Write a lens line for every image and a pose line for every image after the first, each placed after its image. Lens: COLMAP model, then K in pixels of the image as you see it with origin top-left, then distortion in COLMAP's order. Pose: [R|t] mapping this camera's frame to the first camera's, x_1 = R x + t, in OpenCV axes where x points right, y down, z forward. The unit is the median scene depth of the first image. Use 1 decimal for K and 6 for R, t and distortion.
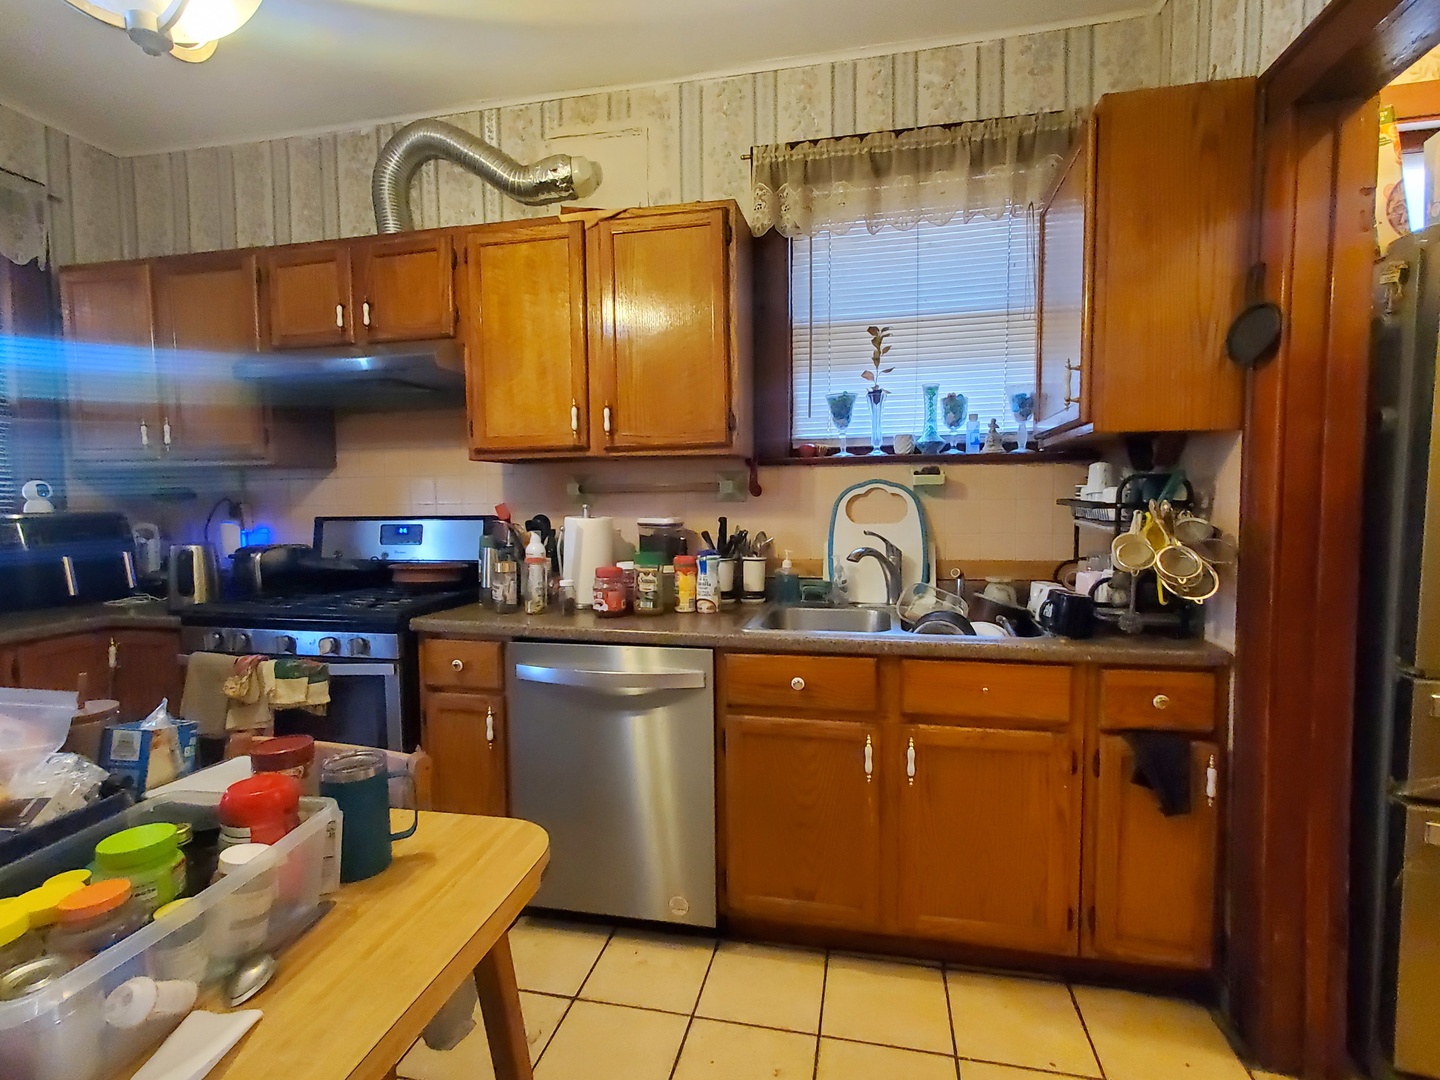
lens RADIAL K [[729.6, 0, 717.6], [0, 729.6, 537.3], [0, 0, 1]] dist [-0.002164, -0.000349]
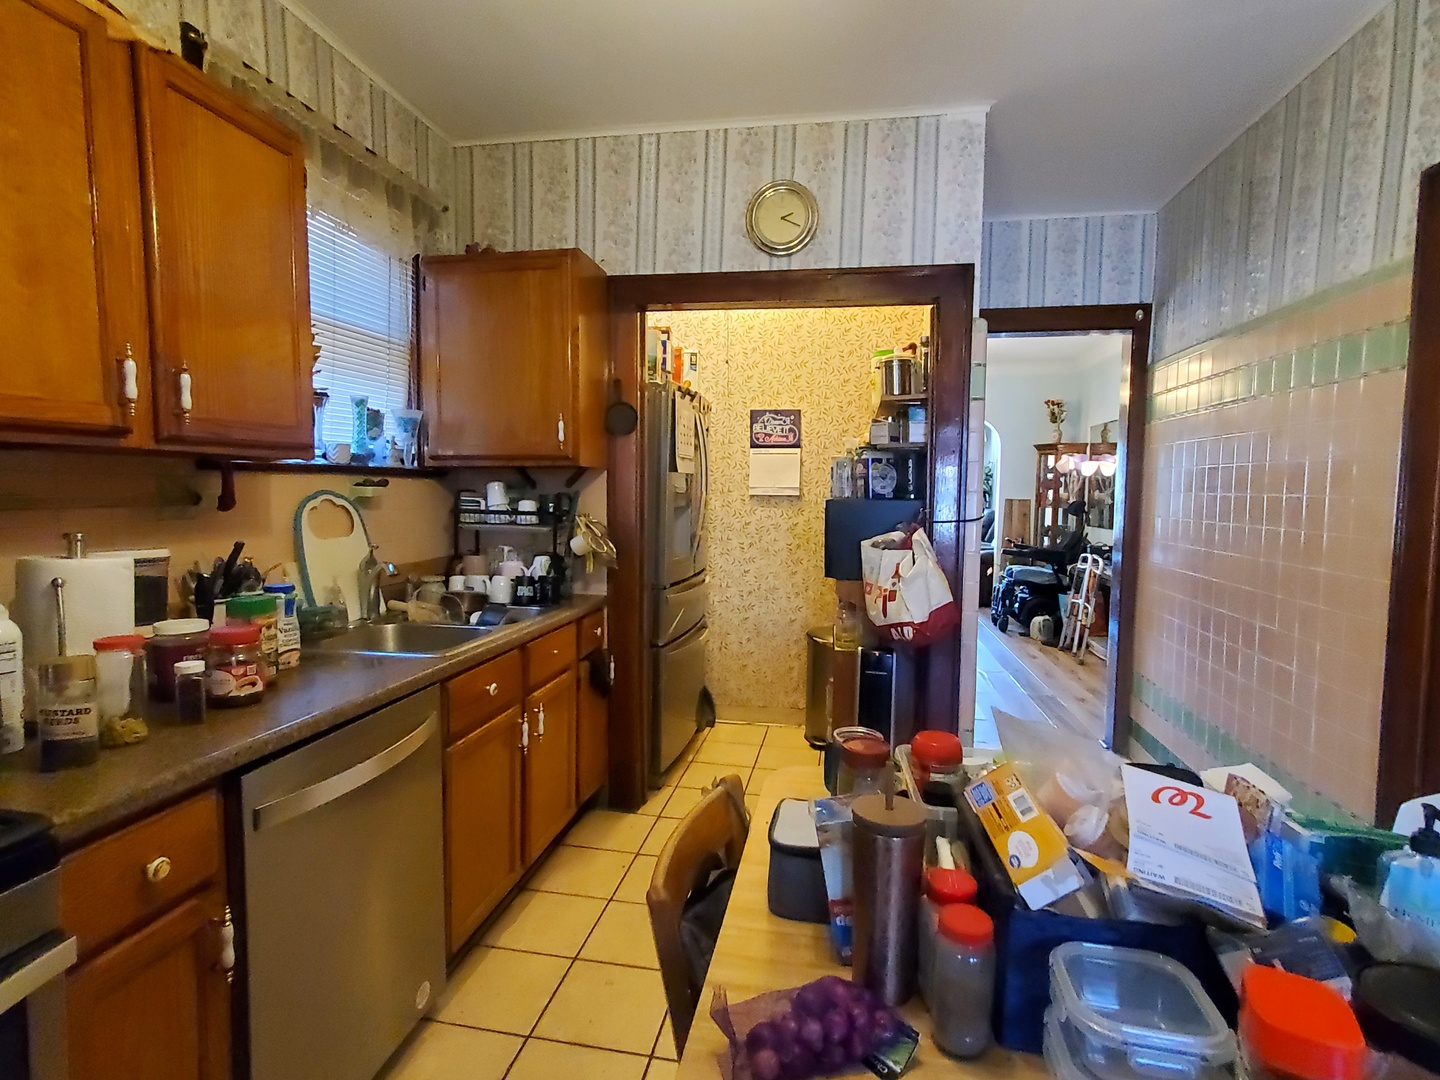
lens RADIAL K [[729.6, 0, 718.6], [0, 729.6, 542.8], [0, 0, 1]] dist [-0.002164, -0.000349]
pose [[-0.021103, -0.063589, 0.997753, -0.744245], [0.048034, 0.996758, 0.064542, -0.049934], [-0.998623, 0.049289, -0.017980, 0.538813]]
